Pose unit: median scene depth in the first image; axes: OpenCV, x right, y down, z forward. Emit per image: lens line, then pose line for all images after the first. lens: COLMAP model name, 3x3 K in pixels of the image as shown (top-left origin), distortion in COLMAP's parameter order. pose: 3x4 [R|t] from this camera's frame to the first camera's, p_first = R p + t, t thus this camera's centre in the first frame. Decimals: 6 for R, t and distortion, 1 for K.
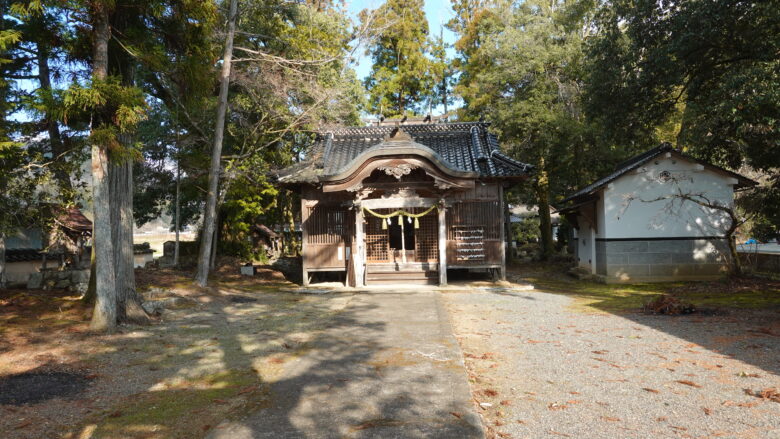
lens RADIAL K [[550.7, 0, 390.0], [0, 550.7, 220.0], [0, 0, 1]] dist [-0.005654, -0.000683]
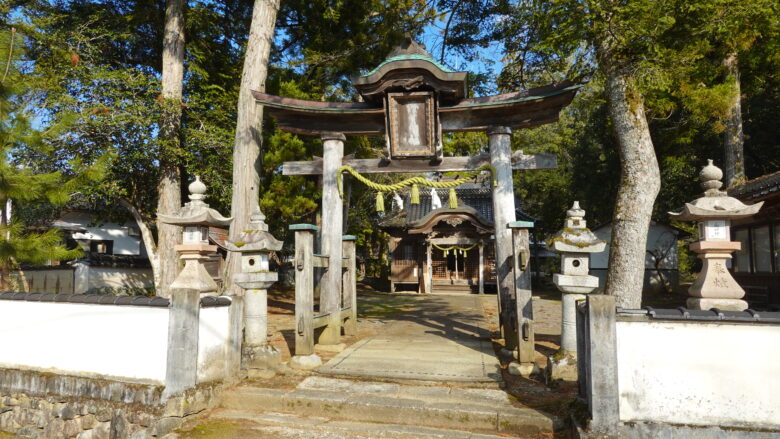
lens RADIAL K [[550.7, 0, 388.8], [0, 550.7, 216.5], [0, 0, 1]] dist [-0.005654, -0.000683]
pose [[0.995872, 0.022227, -0.088007, -0.032534], [-0.028042, 0.997465, -0.065401, 0.007012], [0.086330, 0.067599, 0.993971, -0.592000]]
